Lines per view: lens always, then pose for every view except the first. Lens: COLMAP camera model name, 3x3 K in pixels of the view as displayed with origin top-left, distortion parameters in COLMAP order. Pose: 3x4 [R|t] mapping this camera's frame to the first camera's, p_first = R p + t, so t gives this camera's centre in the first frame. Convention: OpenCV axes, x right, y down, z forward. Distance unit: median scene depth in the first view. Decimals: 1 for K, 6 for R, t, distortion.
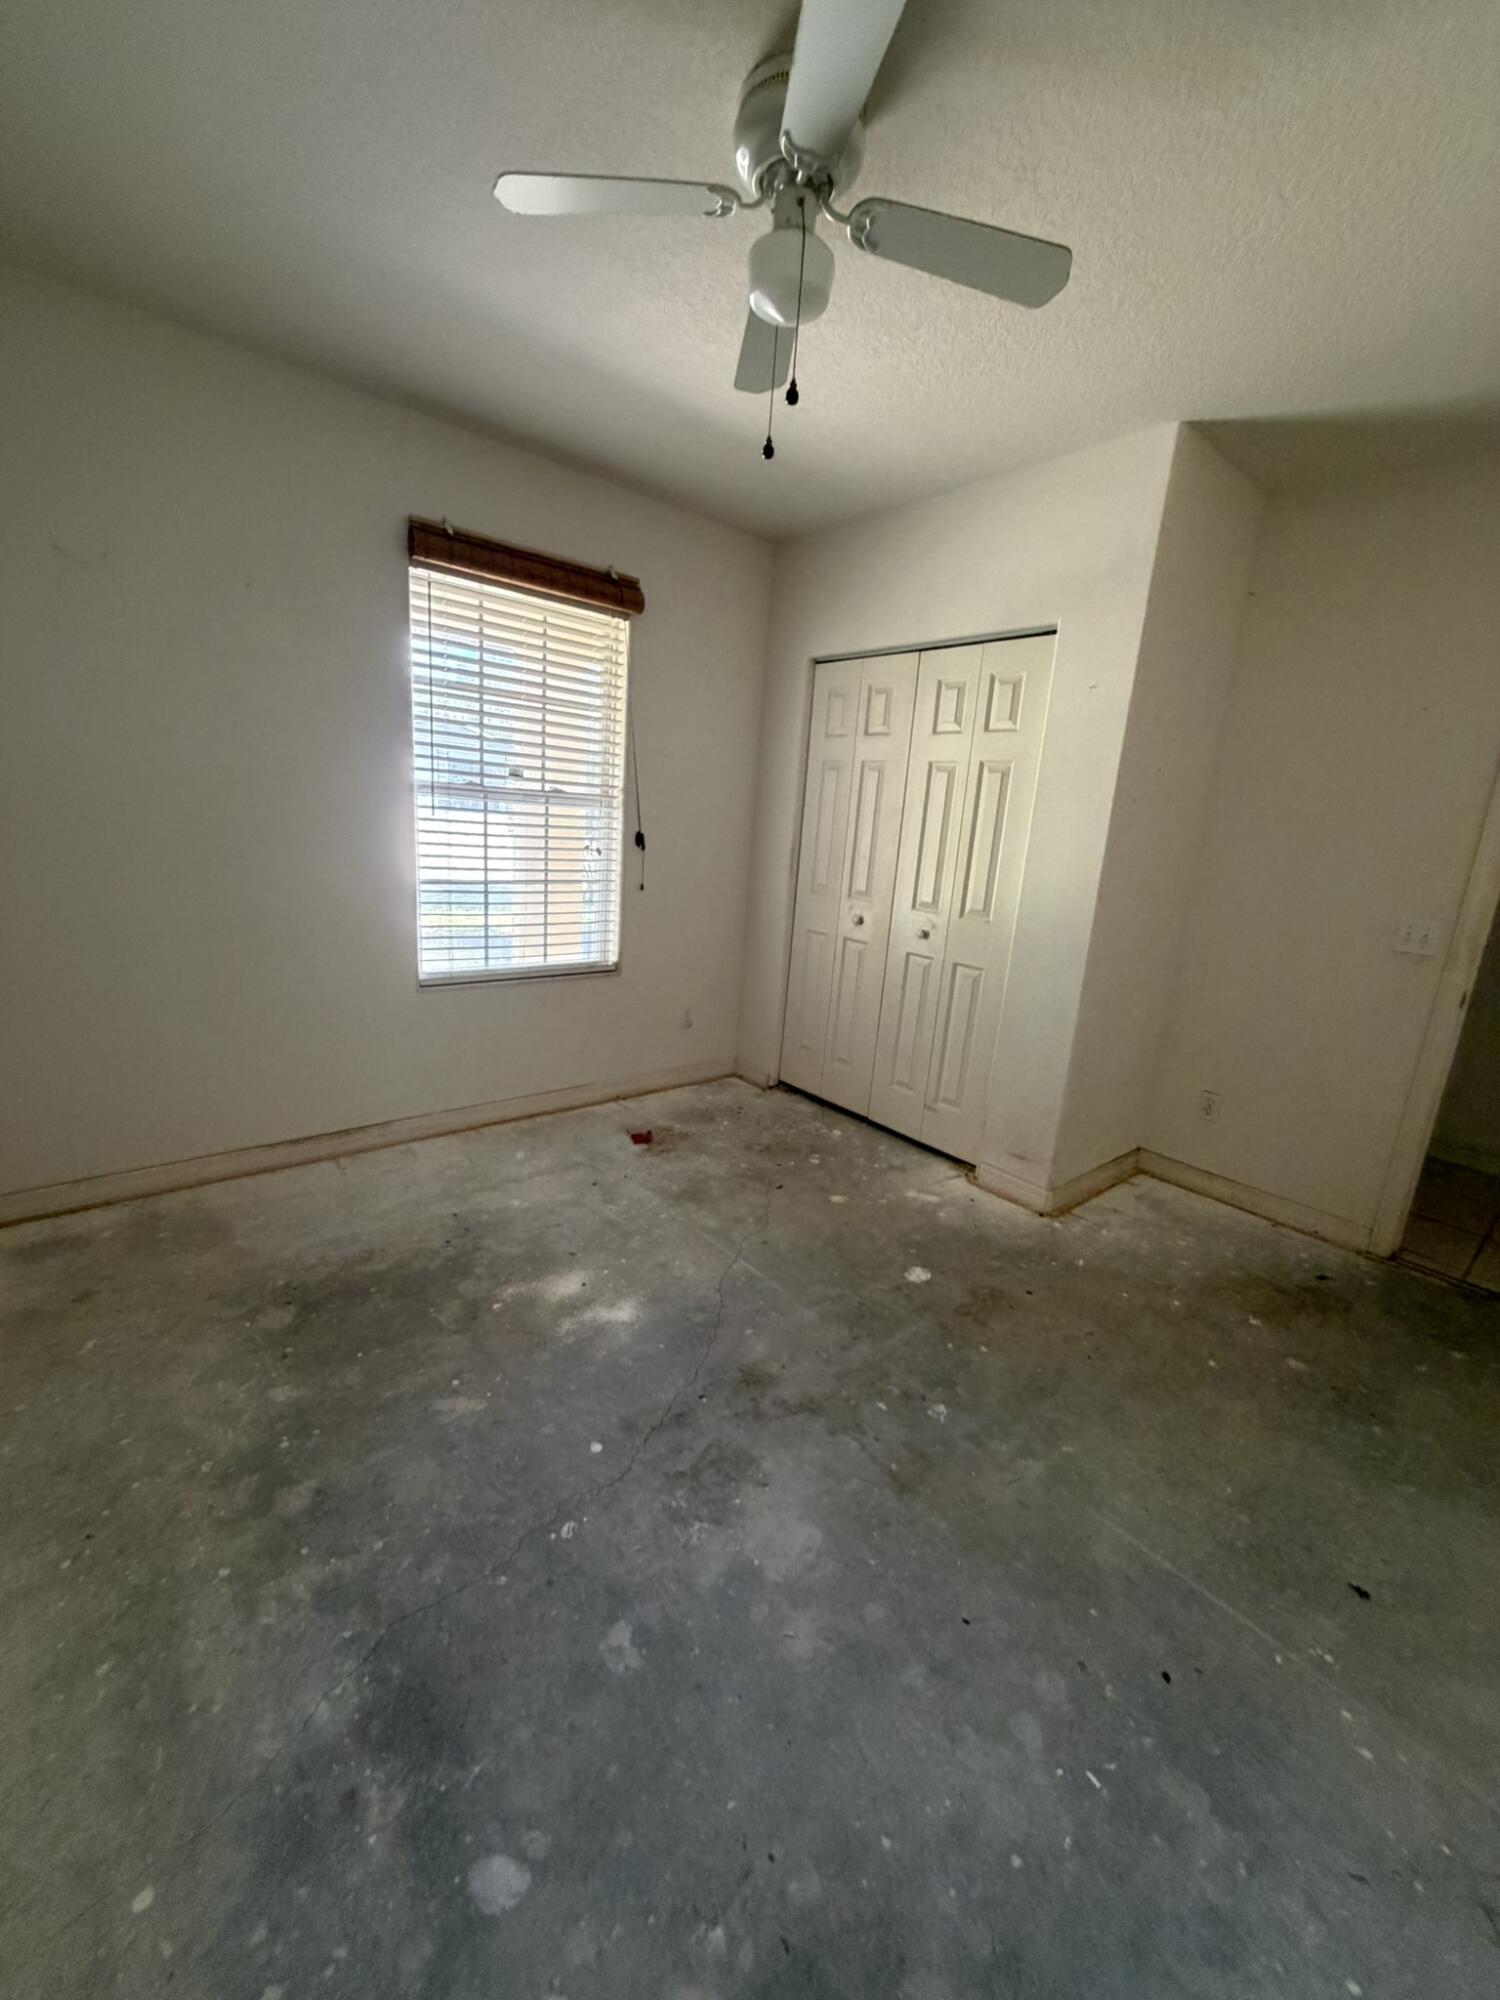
lens RADIAL K [[802.7, 0, 753.9], [0, 802.7, 992.7], [0, 0, 1]] dist [-0.000948, 0.000339]
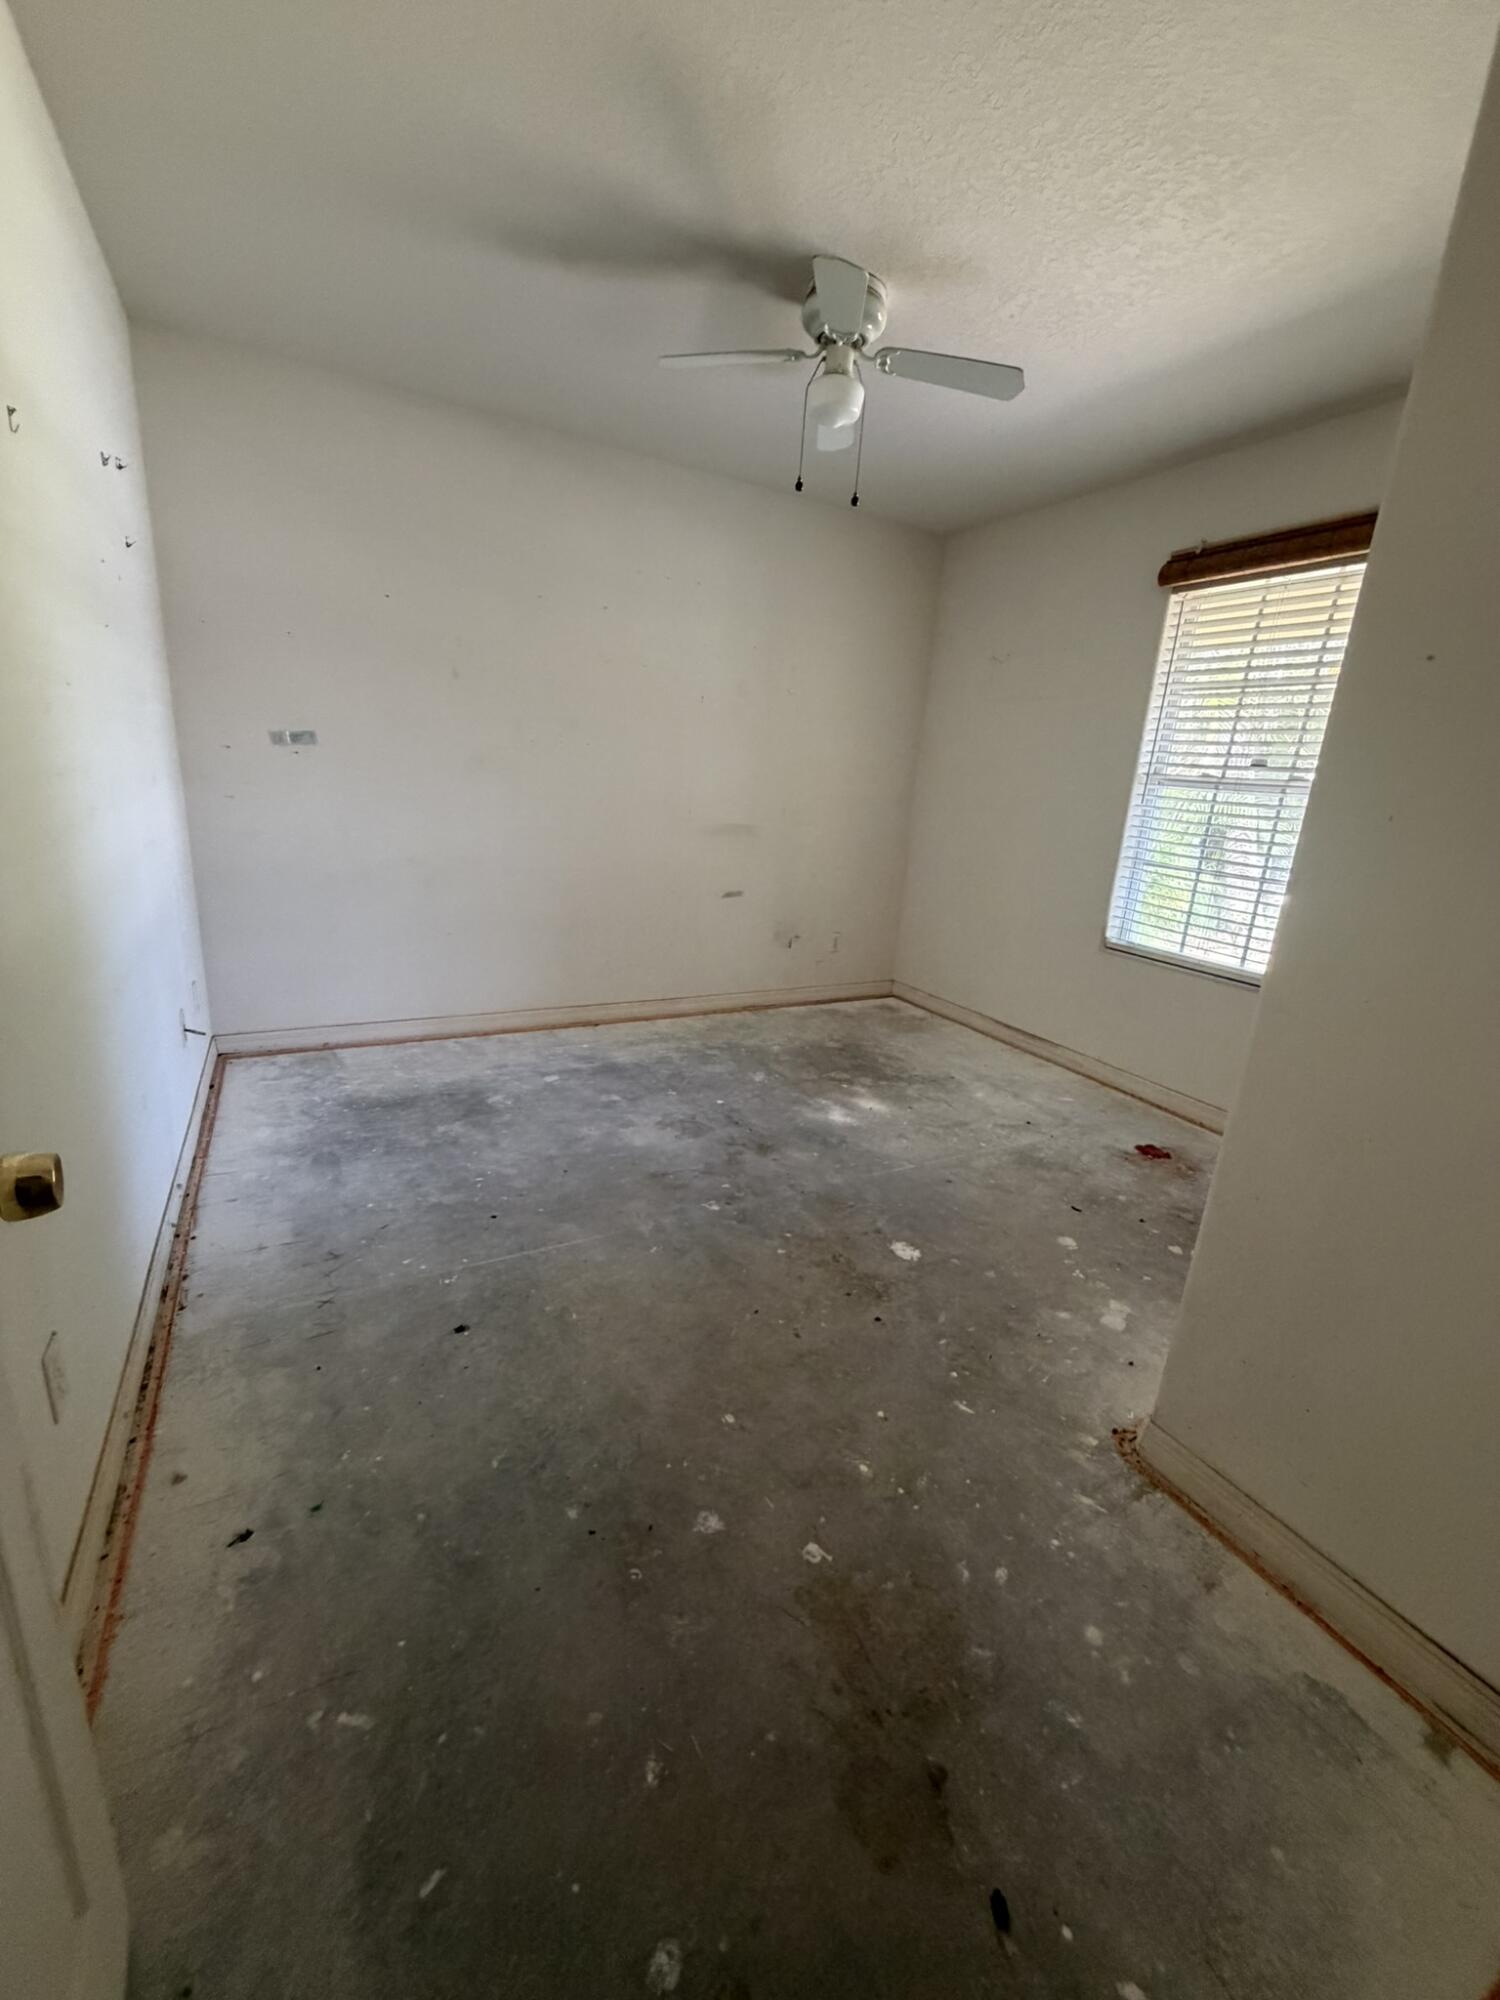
lens RADIAL K [[802.7, 0, 751.5], [0, 802.7, 1005.1], [0, 0, 1]] dist [-0.000948, 0.000339]
pose [[-0.203724, 0.187370, -0.960931, 1.108824], [-0.295379, 0.924014, 0.242794, -0.080974], [0.933407, 0.333302, -0.132899, 0.897824]]
